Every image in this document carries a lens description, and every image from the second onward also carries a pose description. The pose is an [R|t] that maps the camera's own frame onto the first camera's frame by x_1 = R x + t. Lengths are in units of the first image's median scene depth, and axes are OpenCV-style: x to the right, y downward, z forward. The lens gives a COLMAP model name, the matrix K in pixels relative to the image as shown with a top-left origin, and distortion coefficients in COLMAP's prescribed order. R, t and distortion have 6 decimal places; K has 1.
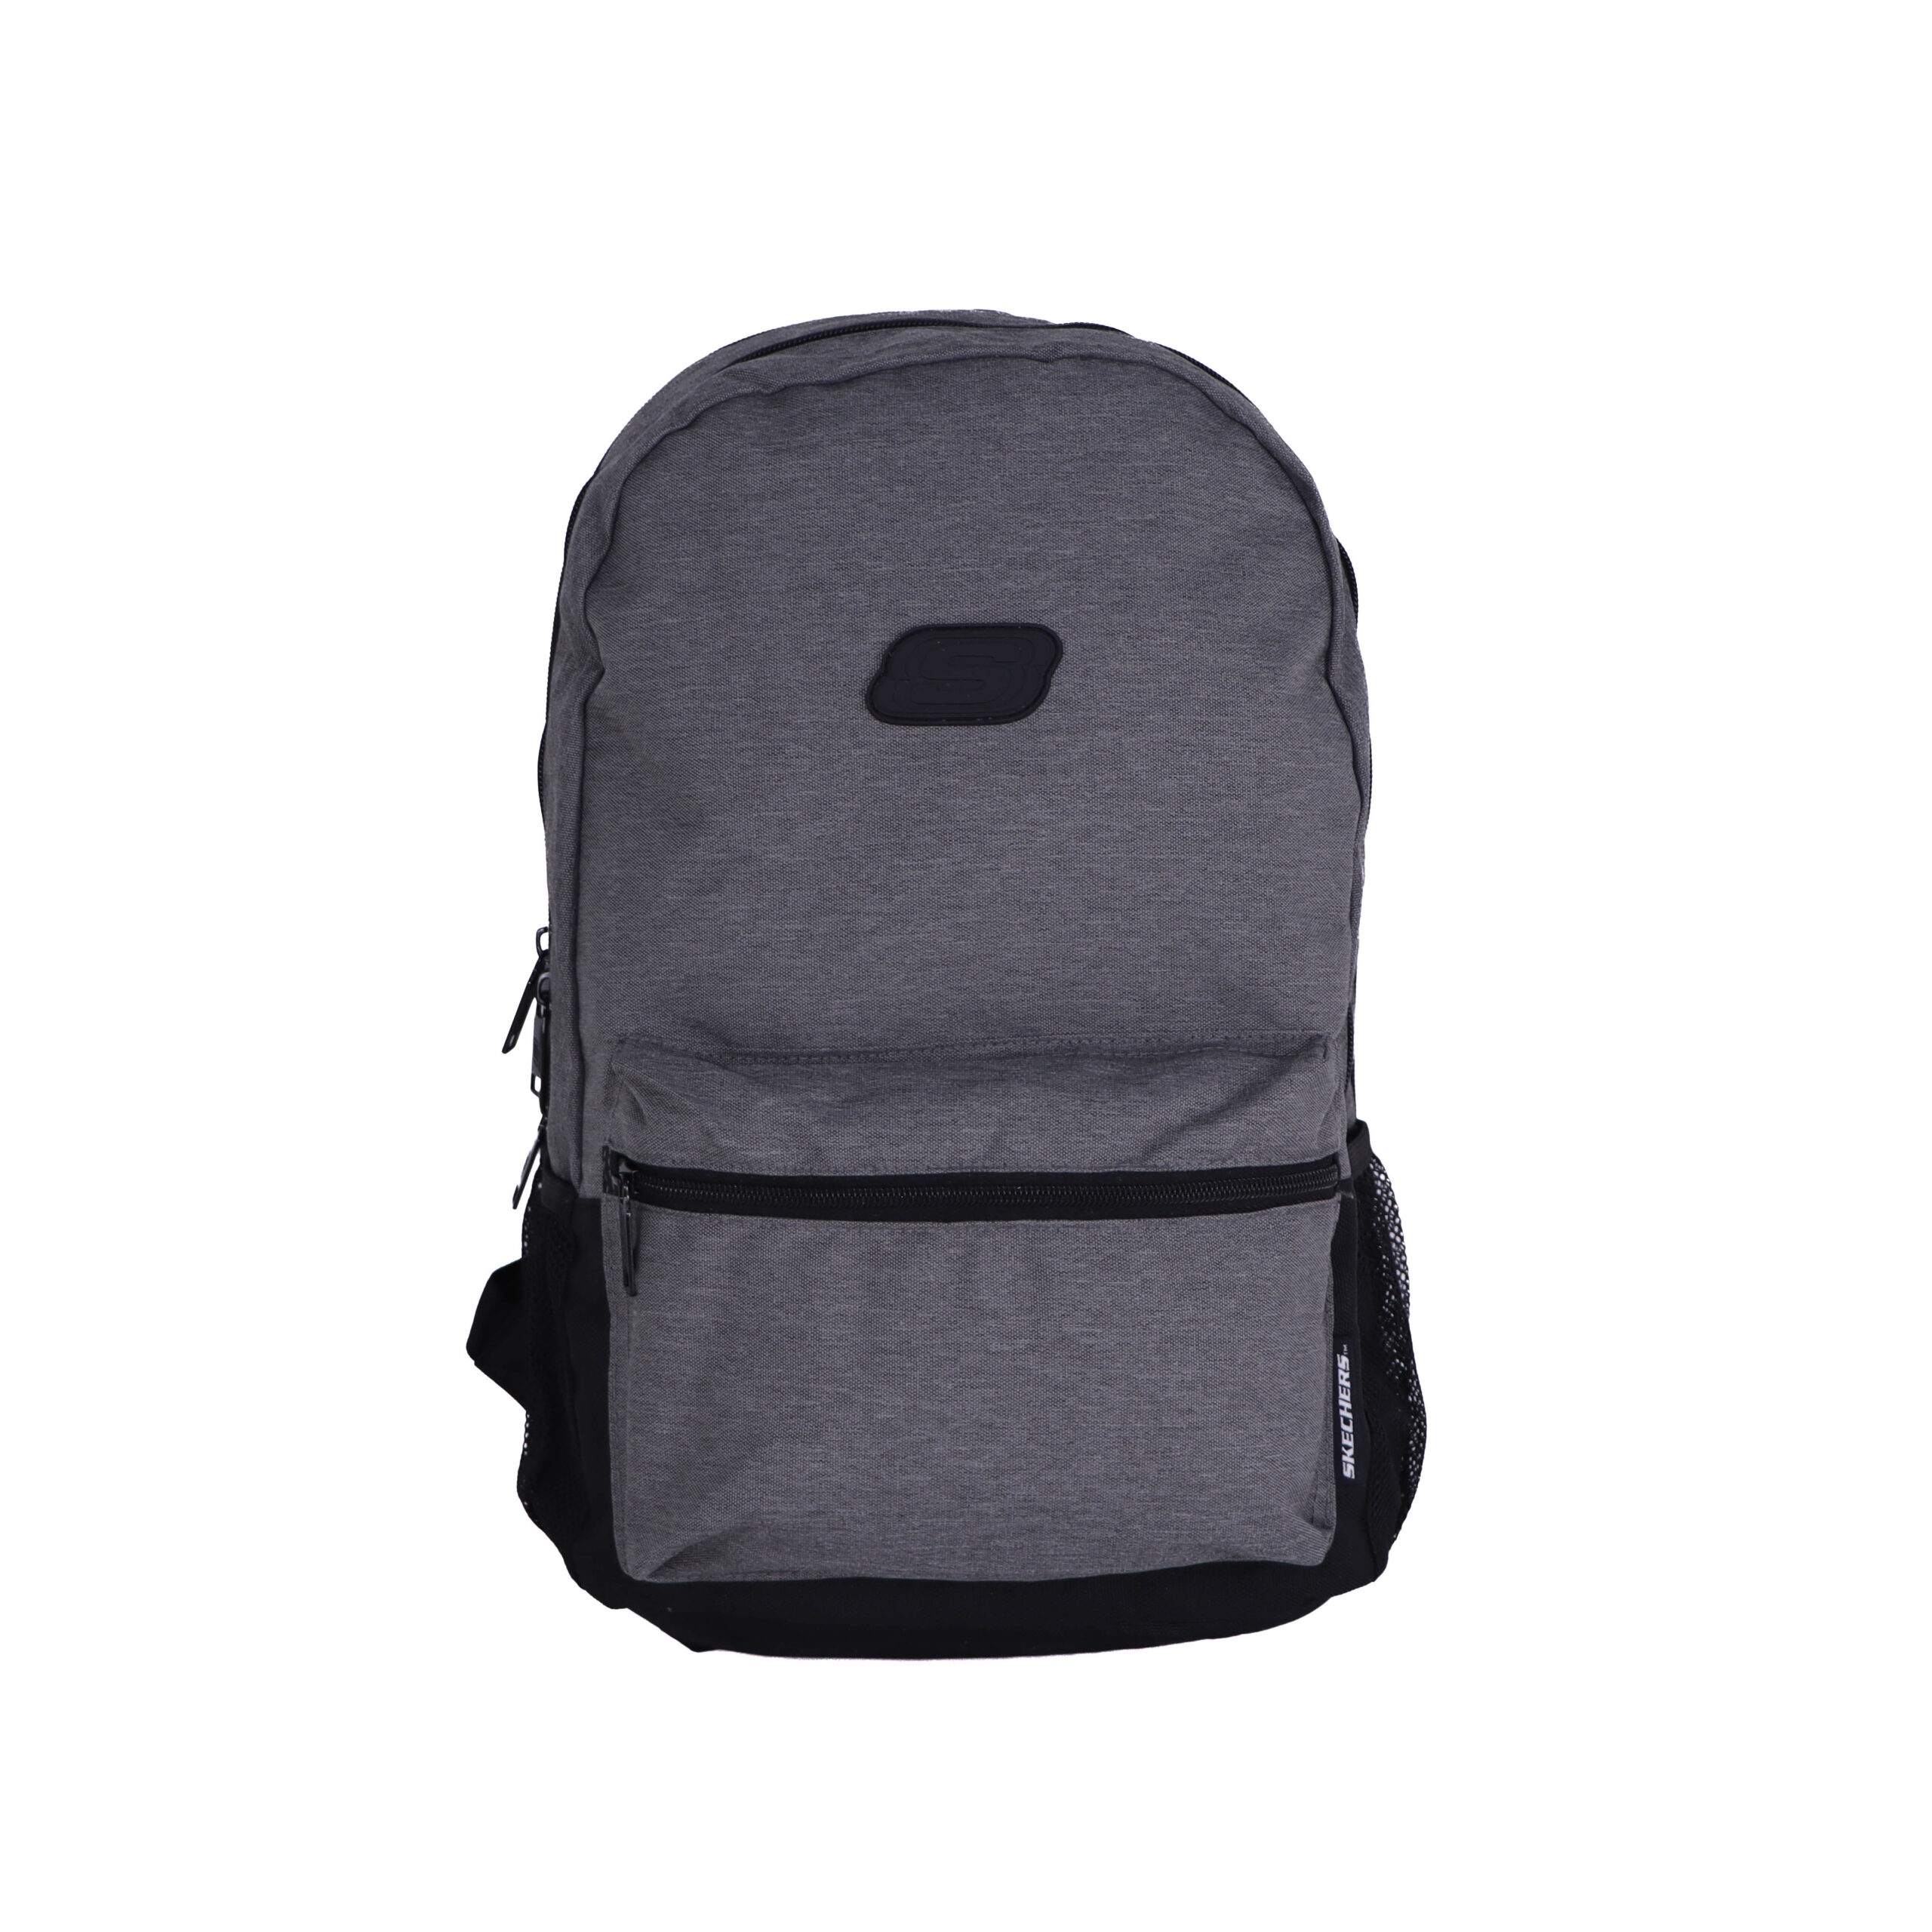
lens RADIAL K [[3430.0, 0, 966.3], [0, 3430.0, 1025.7], [0, 0, 1]] dist [-0.014378, -0.034008]
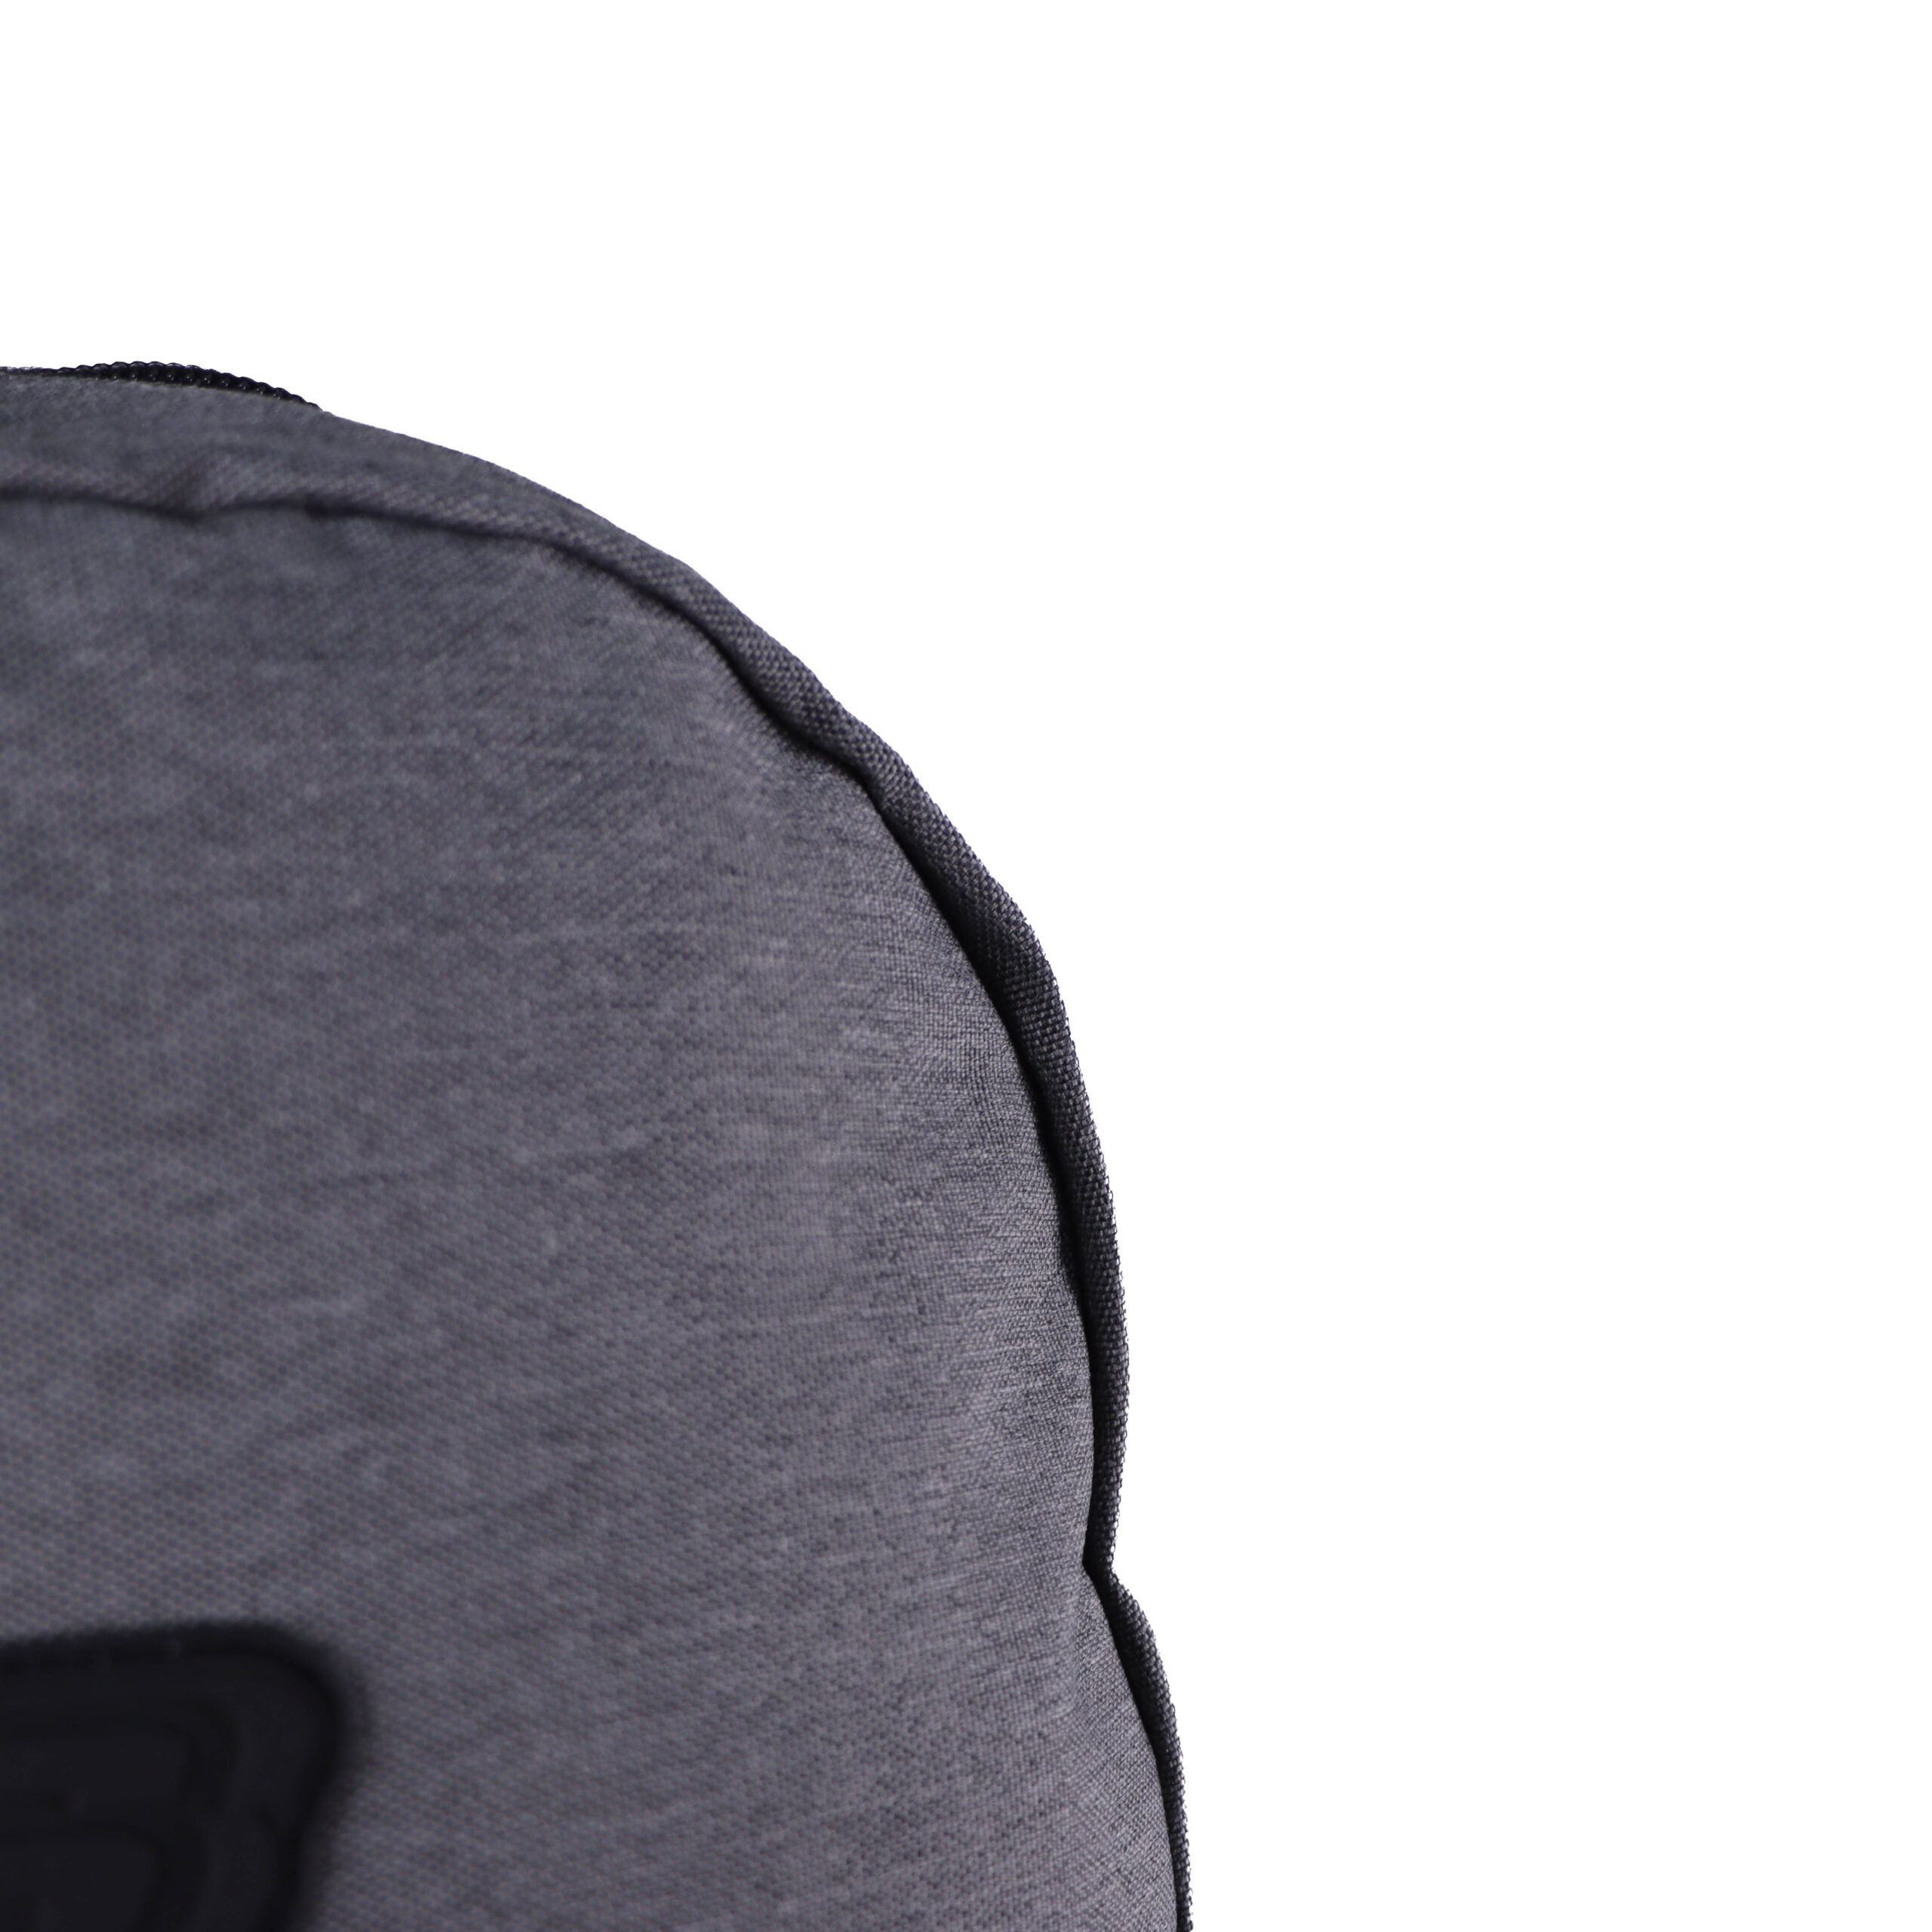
lens RADIAL K [[3430.0, 0, 966.3], [0, 3430.0, 1025.7], [0, 0, 1]] dist [-0.014378, -0.034008]
pose [[0.893185, -0.032700, 0.448499, -0.040083], [0.034041, 0.999408, 0.005073, -0.158336], [-0.448399, 0.010737, 0.893769, 0.760643]]
